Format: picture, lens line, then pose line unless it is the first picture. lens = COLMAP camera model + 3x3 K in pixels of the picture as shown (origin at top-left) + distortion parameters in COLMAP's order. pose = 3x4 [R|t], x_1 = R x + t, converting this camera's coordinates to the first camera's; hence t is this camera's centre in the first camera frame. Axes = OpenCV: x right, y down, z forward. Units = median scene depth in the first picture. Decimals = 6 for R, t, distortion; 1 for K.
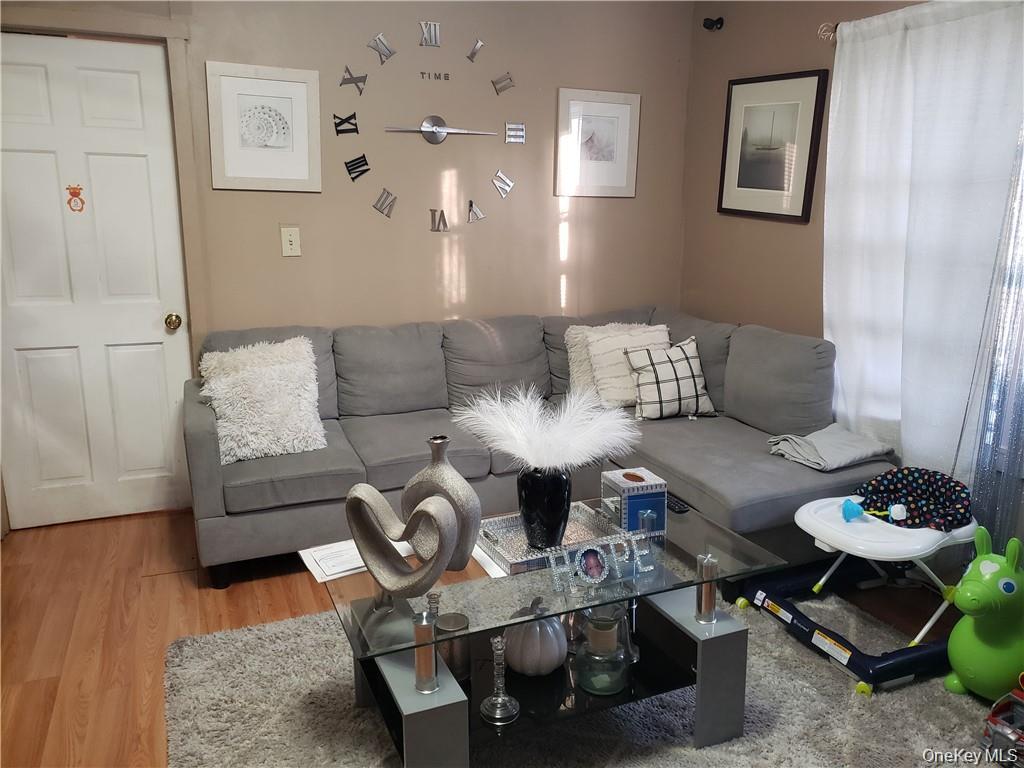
lens RADIAL K [[808.6, 0, 512.2], [0, 808.6, 376.6], [0, 0, 1]] dist [0.040098, -0.014071]
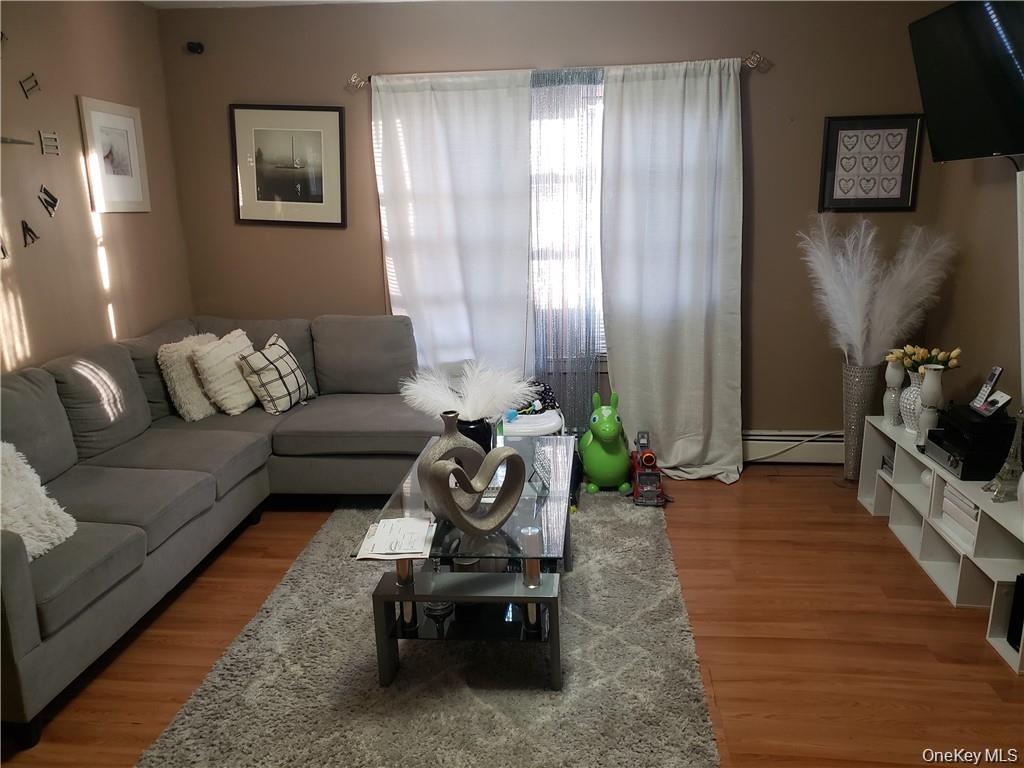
lens RADIAL K [[808.6, 0, 515.0], [0, 808.6, 388.6], [0, 0, 1]] dist [0.040098, -0.014071]
pose [[0.485110, -0.220976, 0.846072, -0.623473], [0.213320, 0.968218, 0.130568, -0.057102], [-0.848035, 0.117144, 0.516831, 0.160619]]
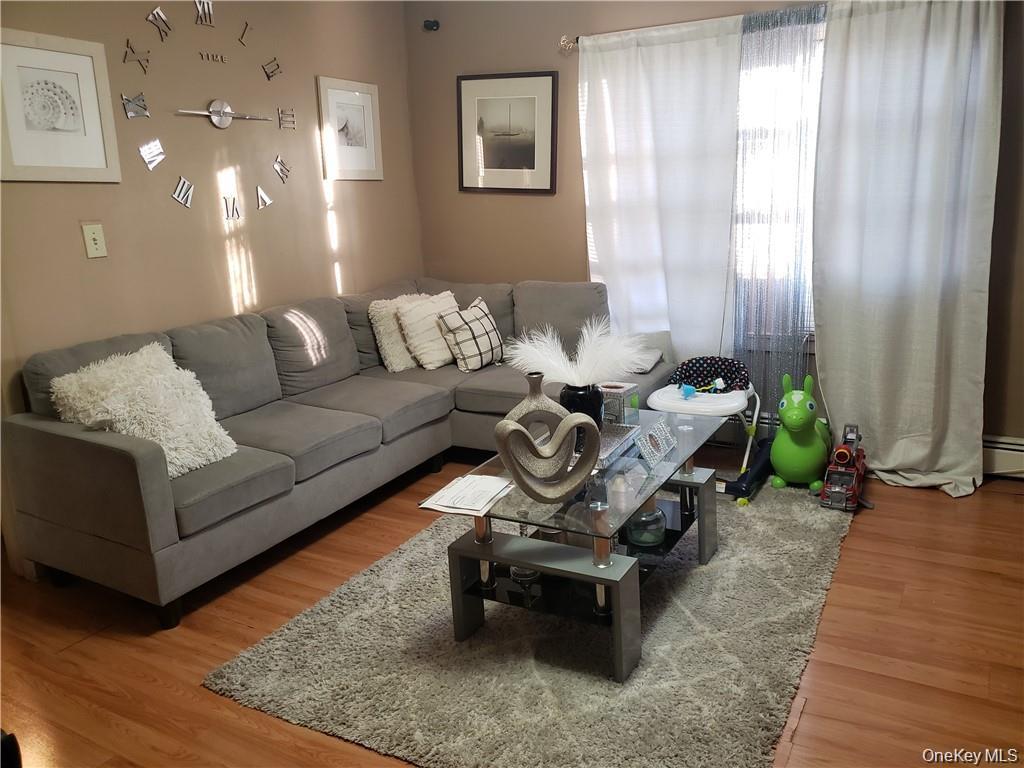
lens RADIAL K [[808.6, 0, 525.7], [0, 808.6, 381.0], [0, 0, 1]] dist [0.040098, -0.014071]
pose [[0.784388, -0.180941, 0.593292, -0.467651], [0.175551, 0.982158, 0.067441, 0.002849], [-0.594910, 0.051253, 0.802157, 0.036102]]
